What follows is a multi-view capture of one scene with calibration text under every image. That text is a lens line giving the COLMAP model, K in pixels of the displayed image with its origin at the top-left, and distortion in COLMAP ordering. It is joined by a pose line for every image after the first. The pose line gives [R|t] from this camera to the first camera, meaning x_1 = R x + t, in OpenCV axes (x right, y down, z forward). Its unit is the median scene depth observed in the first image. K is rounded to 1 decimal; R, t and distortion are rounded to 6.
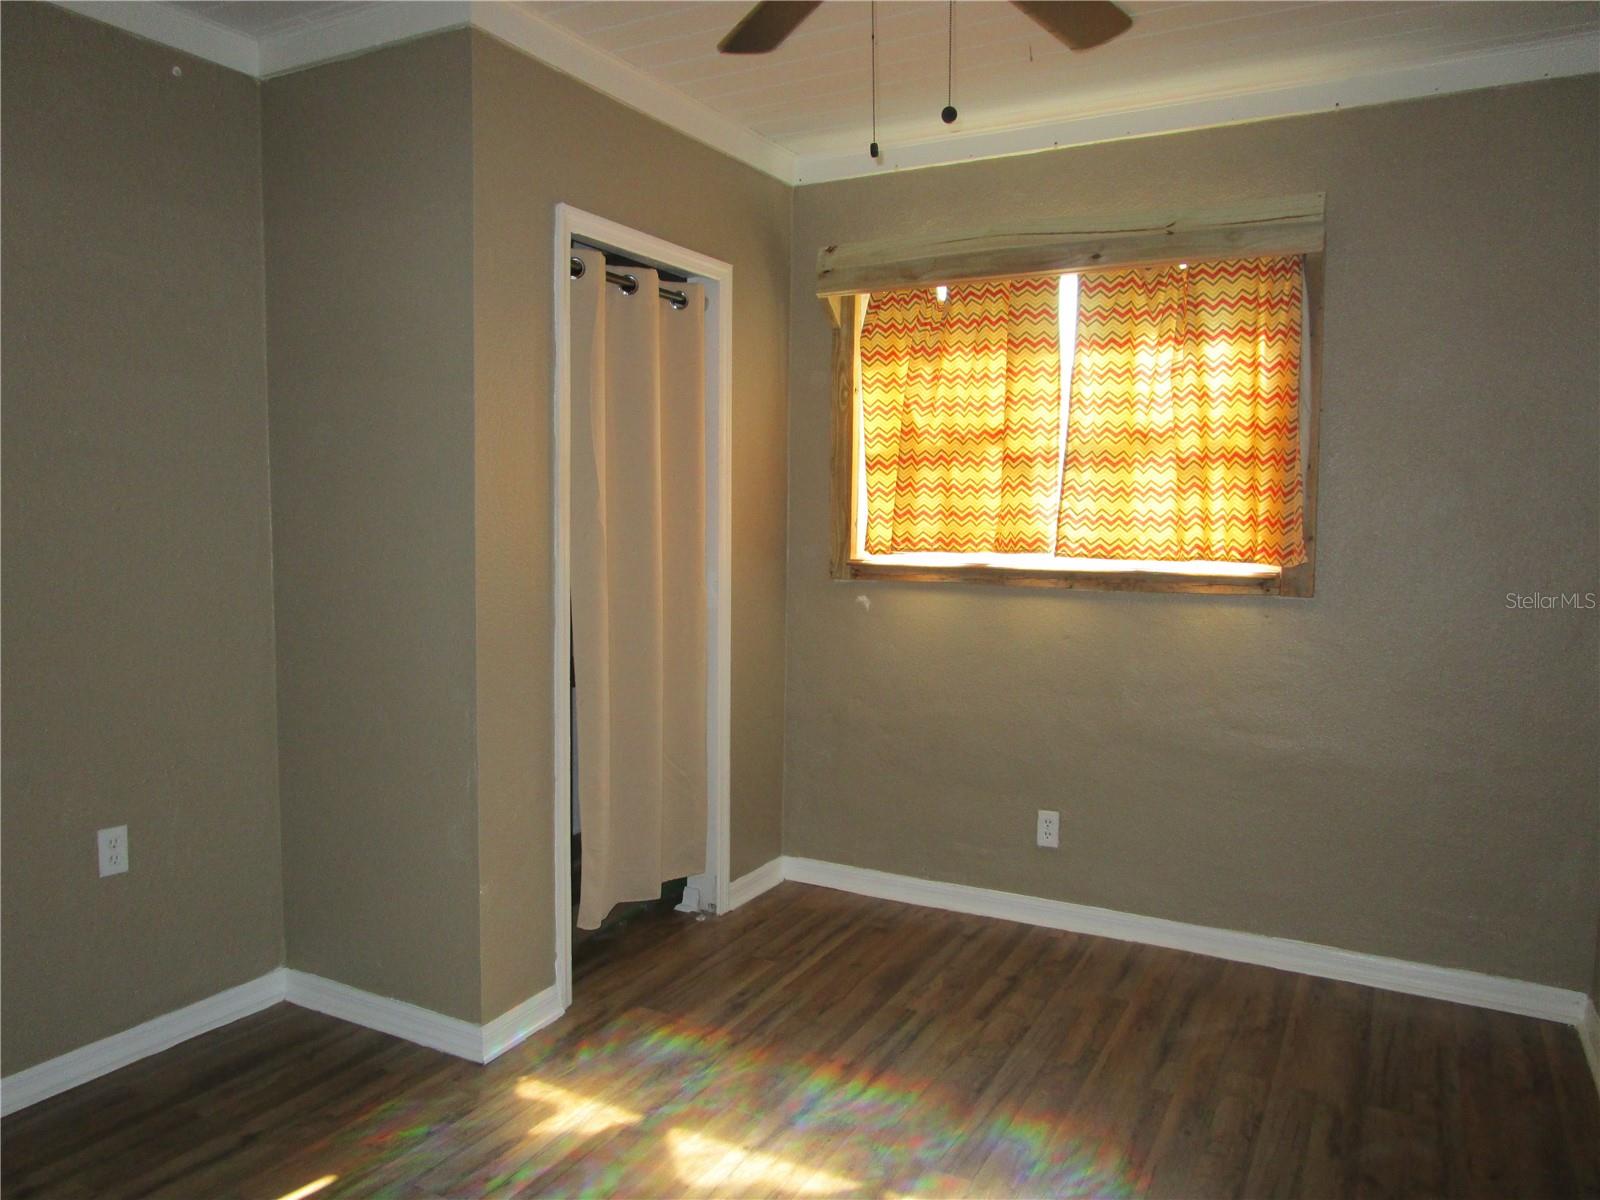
lens RADIAL K [[1149.5, 0, 807.8], [0, 1149.5, 595.8], [0, 0, 1]] dist [-0.020731, 0.008305]
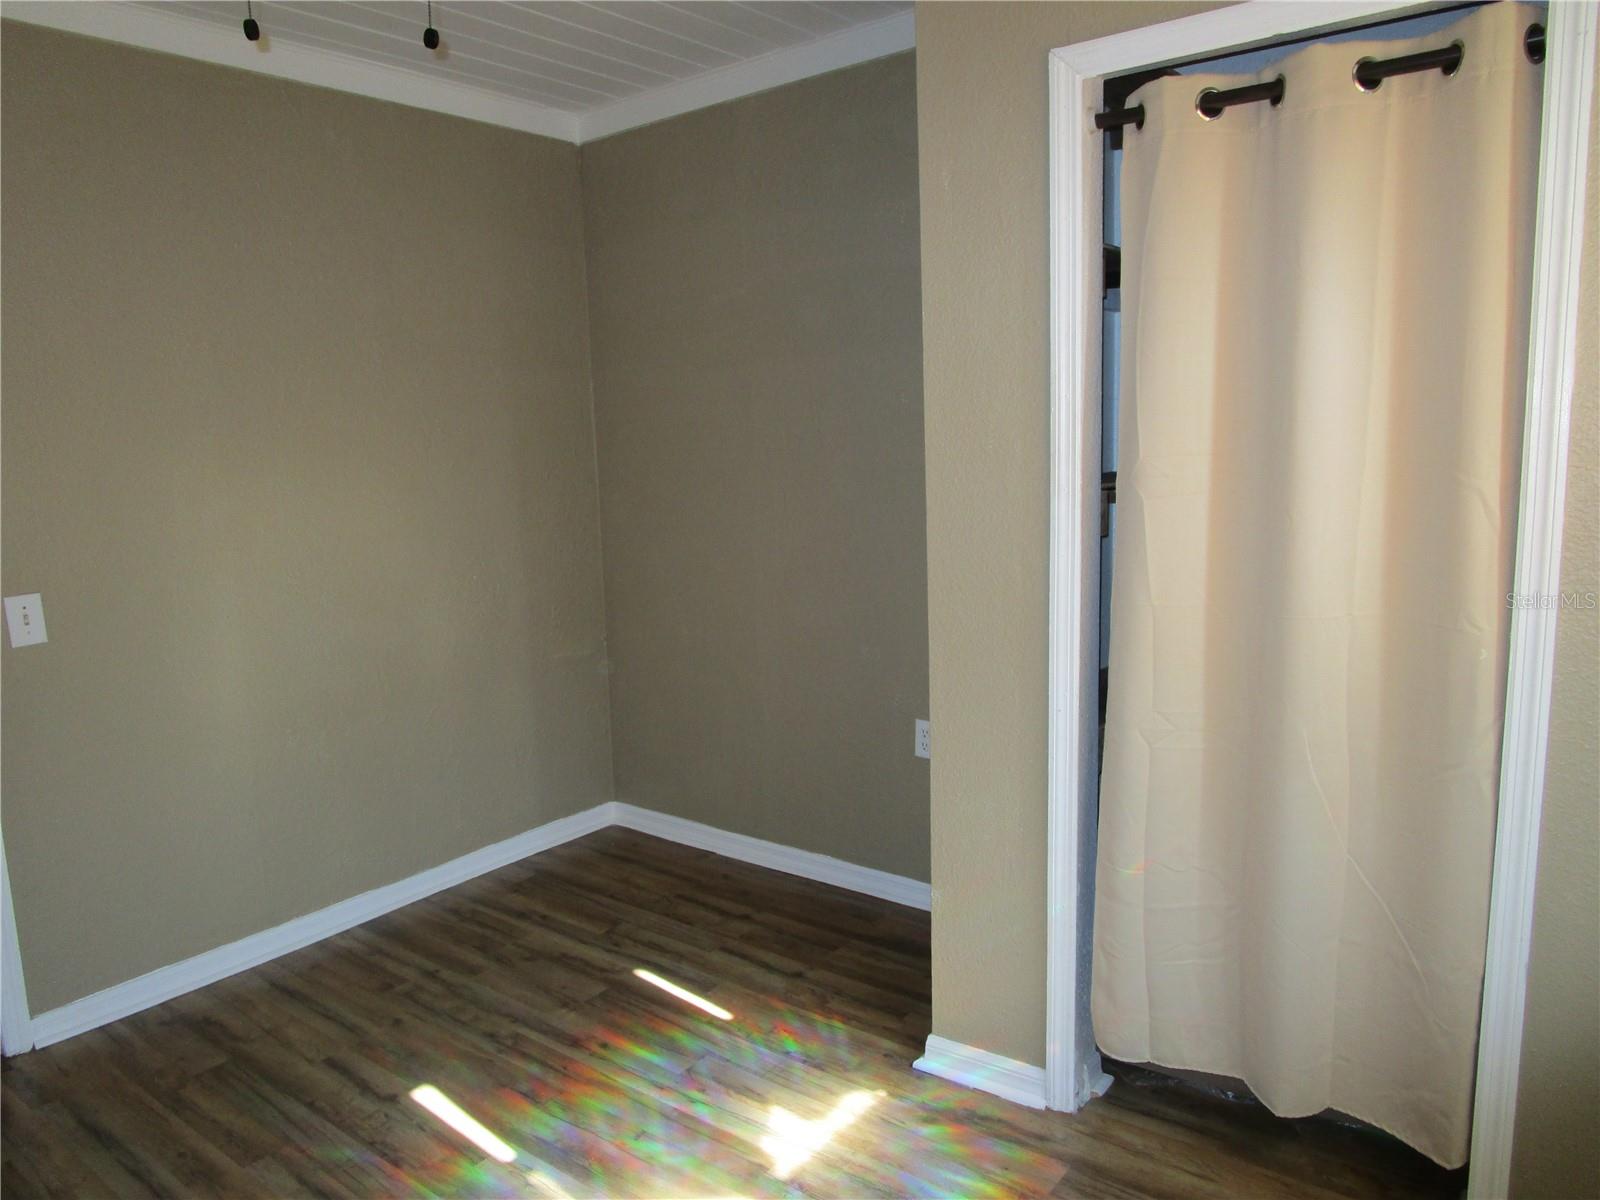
lens RADIAL K [[1149.5, 0, 797.7], [0, 1149.5, 600.2], [0, 0, 1]] dist [-0.020731, 0.008305]
pose [[-0.182429, 0.139876, -0.973219, 0.514151], [-0.041432, 0.987856, 0.149746, -0.091337], [0.982346, 0.067640, -0.174418, 0.901654]]
